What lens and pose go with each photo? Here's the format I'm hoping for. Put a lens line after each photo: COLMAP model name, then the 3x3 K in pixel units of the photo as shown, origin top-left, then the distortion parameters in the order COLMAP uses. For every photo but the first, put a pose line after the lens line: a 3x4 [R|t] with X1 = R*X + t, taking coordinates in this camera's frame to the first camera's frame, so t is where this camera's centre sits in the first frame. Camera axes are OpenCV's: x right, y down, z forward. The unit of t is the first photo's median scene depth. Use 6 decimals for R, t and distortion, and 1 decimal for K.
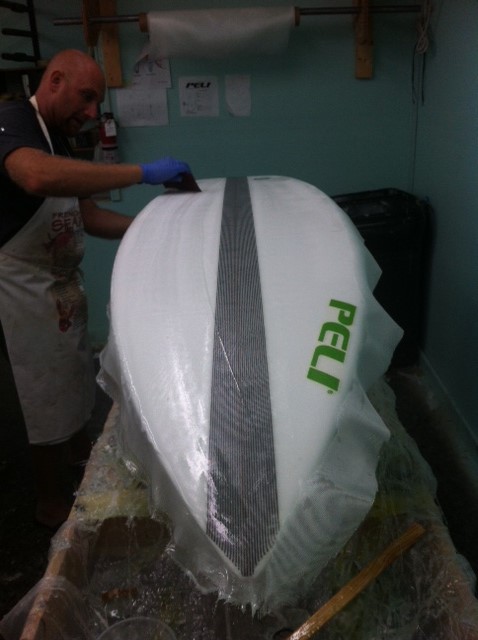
lens RADIAL K [[562.6, 0, 237.5], [0, 562.6, 338.4], [0, 0, 1]] dist [0.050659, -0.109900]
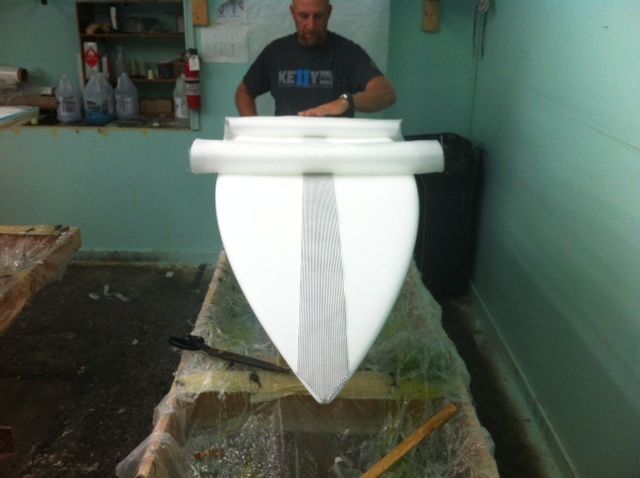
lens RADIAL K [[562.6, 0, 282.9], [0, 562.6, 260.8], [0, 0, 1]] dist [0.050659, -0.109900]
pose [[0.998608, 0.048227, -0.021369, -0.041286], [-0.048473, 0.998763, -0.011120, 0.035071], [0.020806, 0.012140, 0.999710, -0.243588]]
